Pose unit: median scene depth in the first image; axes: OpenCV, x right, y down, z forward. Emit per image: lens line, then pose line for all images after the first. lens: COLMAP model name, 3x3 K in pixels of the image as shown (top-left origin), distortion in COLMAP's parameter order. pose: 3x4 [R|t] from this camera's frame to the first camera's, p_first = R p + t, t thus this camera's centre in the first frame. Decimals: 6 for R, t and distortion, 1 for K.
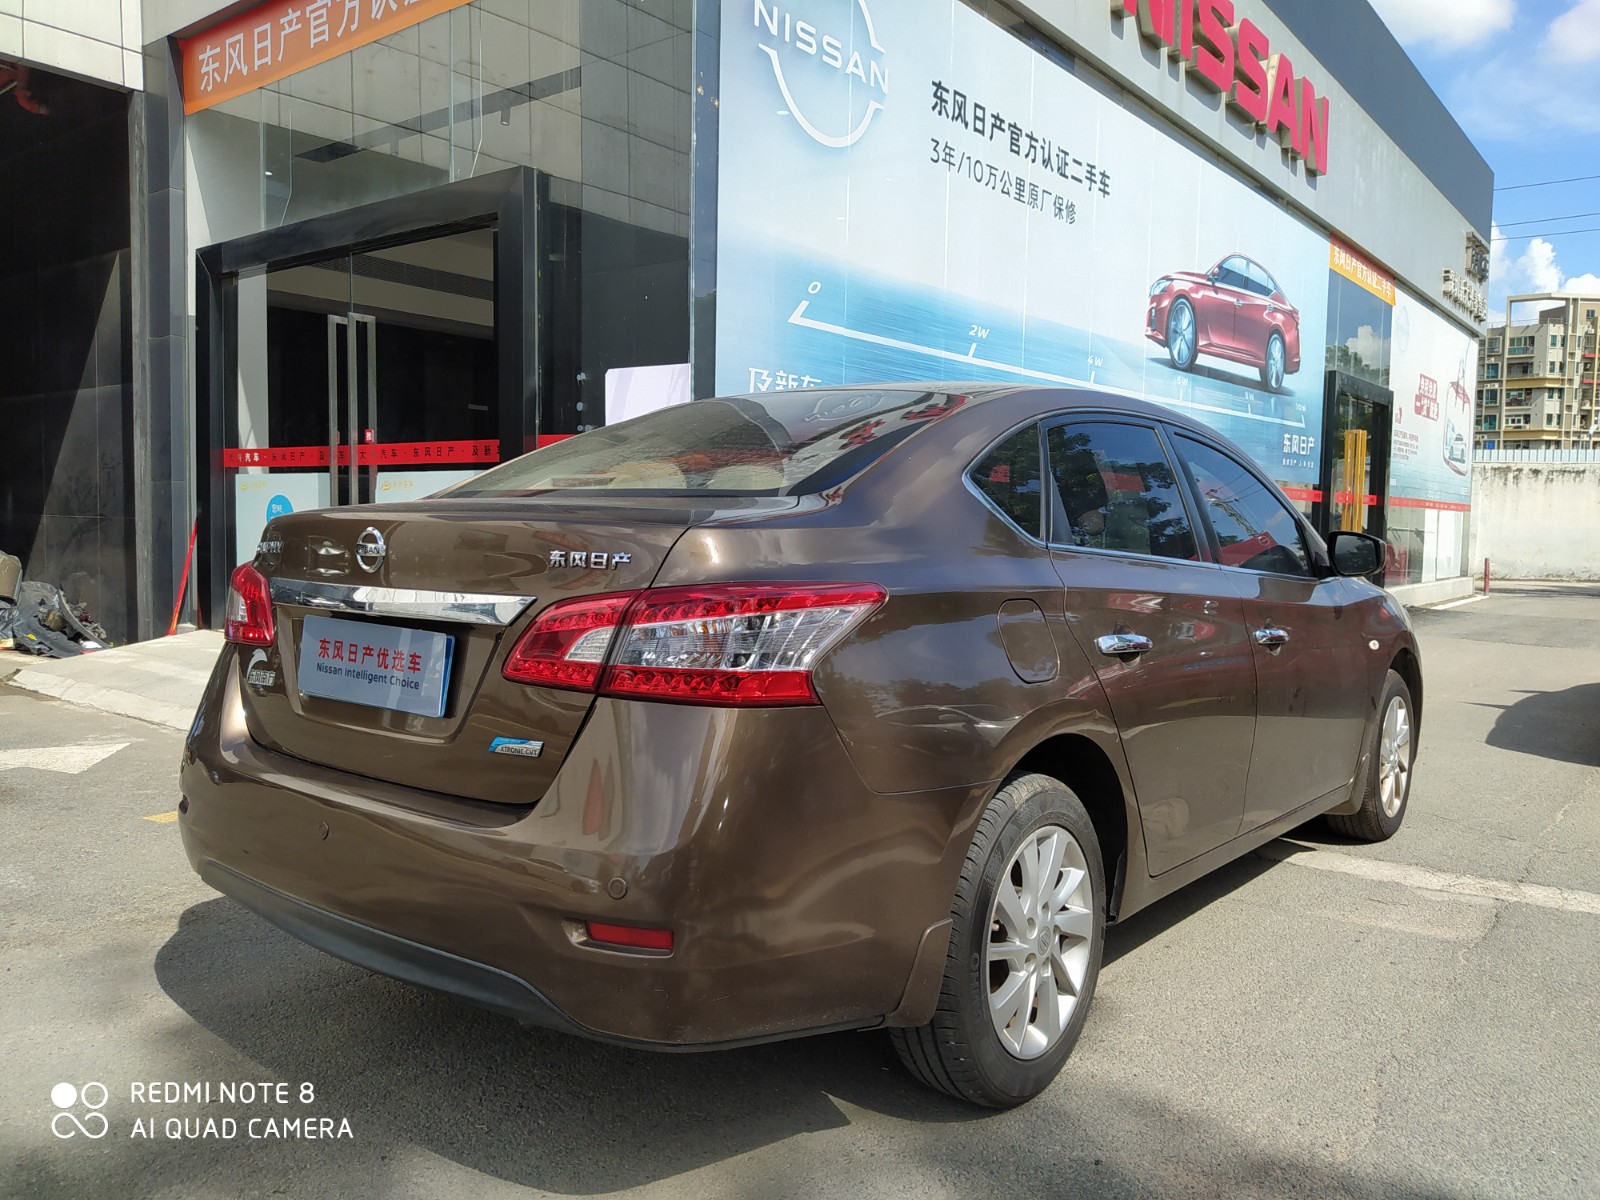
lens RADIAL K [[1213.4, 0, 789.6], [0, 1213.4, 590.4], [0, 0, 1]] dist [0.044289, -0.072308]
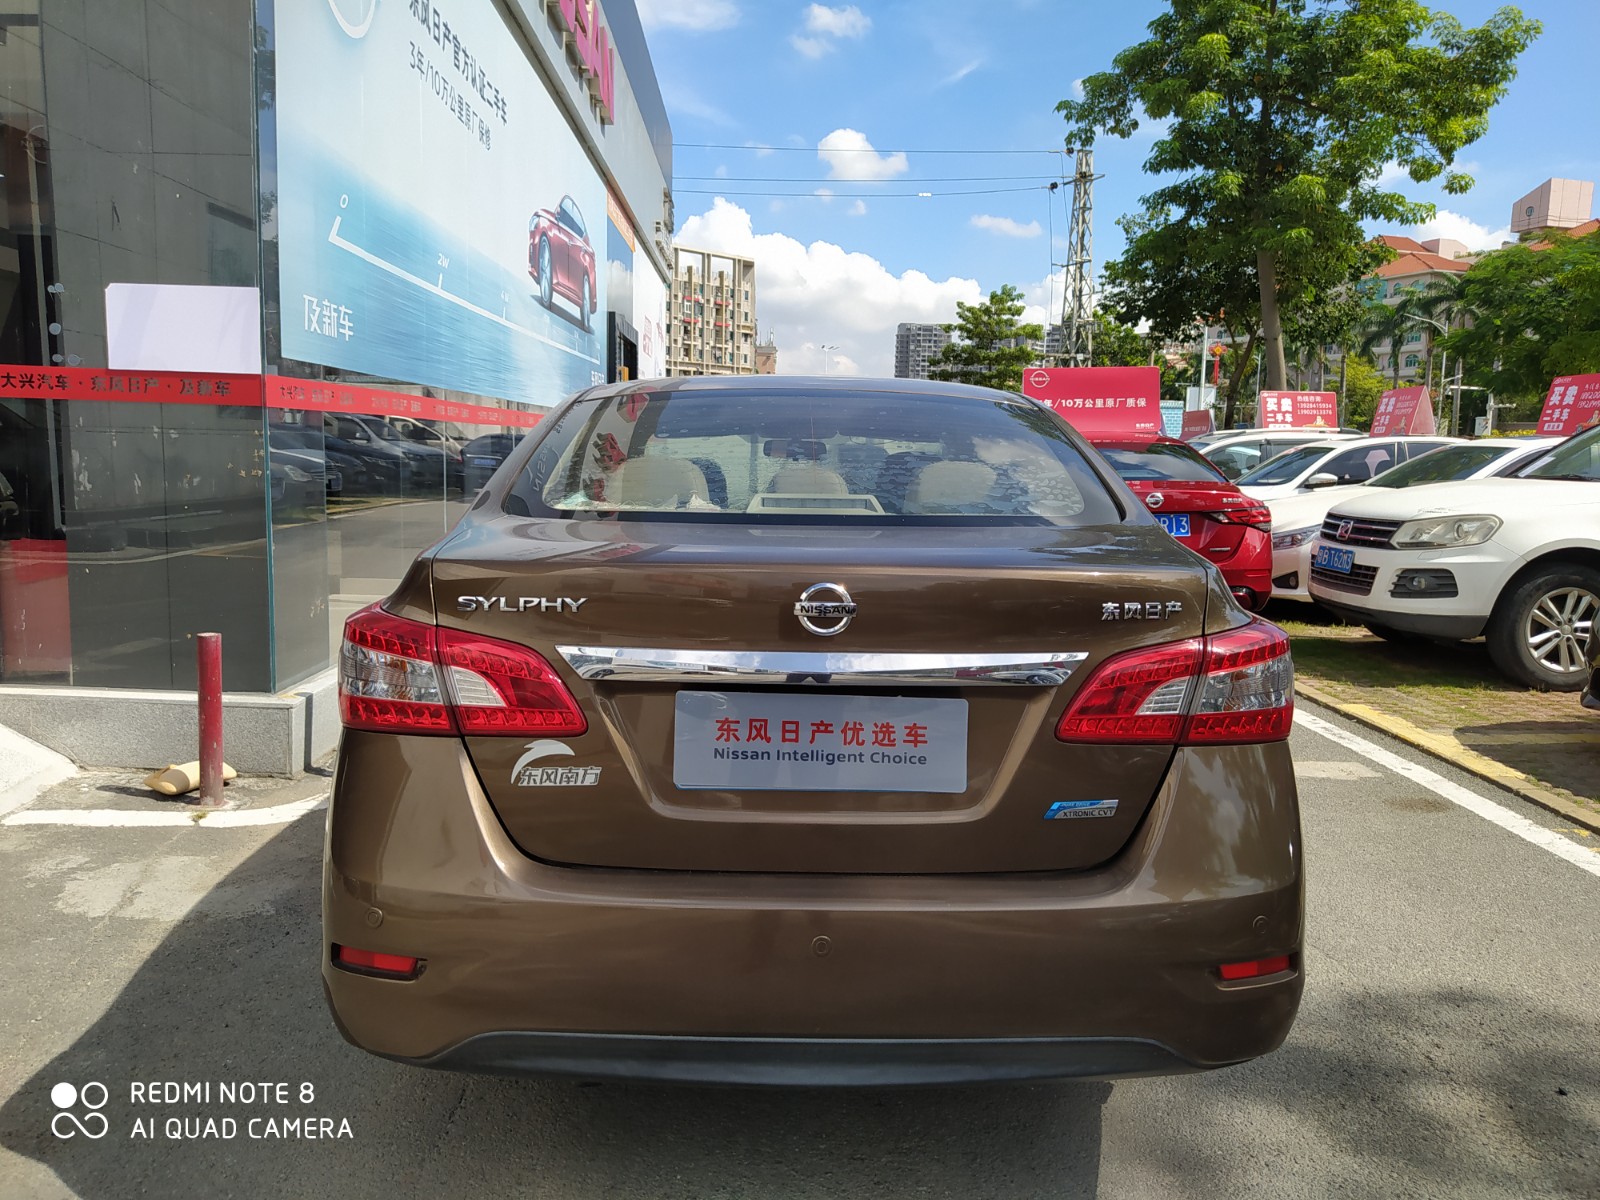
lens RADIAL K [[1213.4, 0, 814.5], [0, 1213.4, 609.7], [0, 0, 1]] dist [0.044289, -0.072308]
pose [[0.753134, -0.085548, 0.652281, -0.175367], [0.027704, 0.994754, 0.098476, -0.021796], [-0.657284, -0.056095, 0.751553, 0.067749]]
